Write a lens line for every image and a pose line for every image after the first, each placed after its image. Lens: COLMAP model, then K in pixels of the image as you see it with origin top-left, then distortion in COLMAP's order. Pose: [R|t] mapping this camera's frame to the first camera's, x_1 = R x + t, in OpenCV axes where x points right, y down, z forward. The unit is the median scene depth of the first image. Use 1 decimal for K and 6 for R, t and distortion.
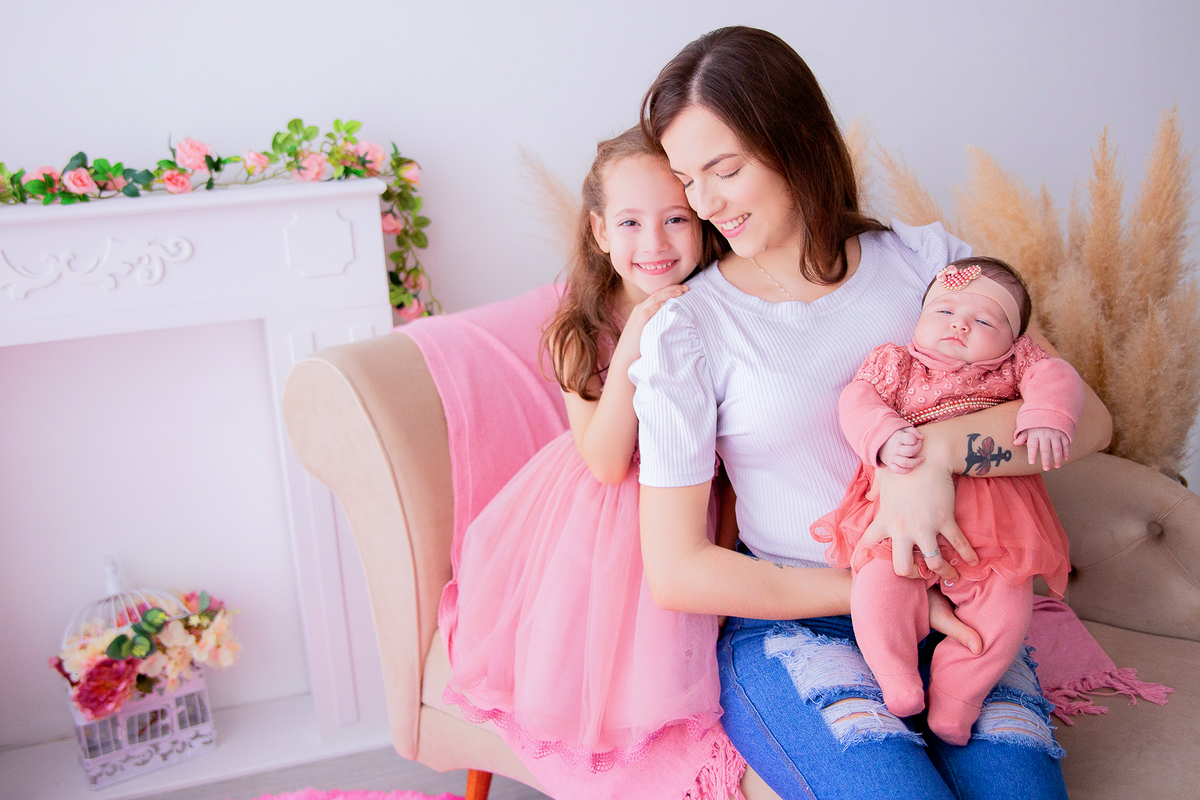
lens RADIAL K [[1260.0, 0, 600.0], [0, 1260.0, 400.0], [0, 0, 1]] dist [0.000373, 0.018606]
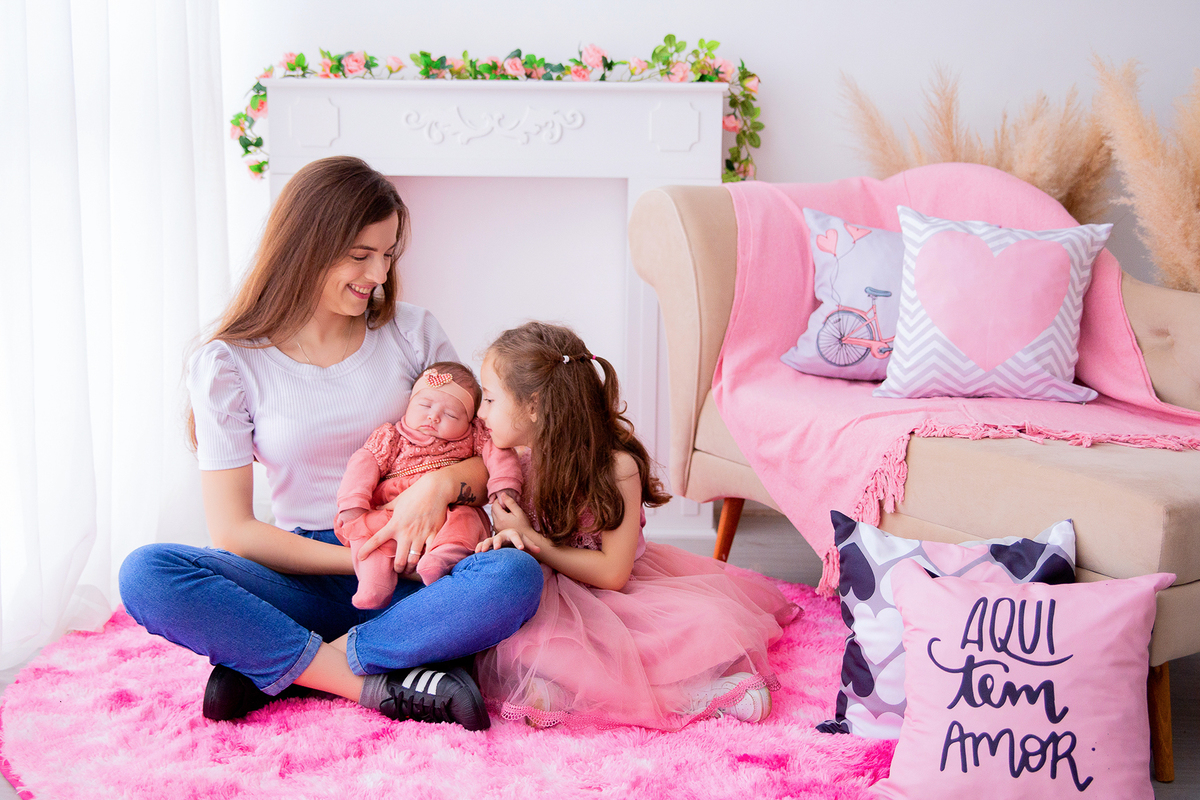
lens RADIAL K [[1383.6, 0, 600.0], [0, 1383.6, 400.0], [0, 0, 1]] dist [0.012387, 0.038730]
pose [[0.946796, 0.123775, -0.297081, 0.168546], [-0.141092, 0.989287, -0.037487, 0.221362], [0.289258, 0.077408, 0.954116, -0.384933]]
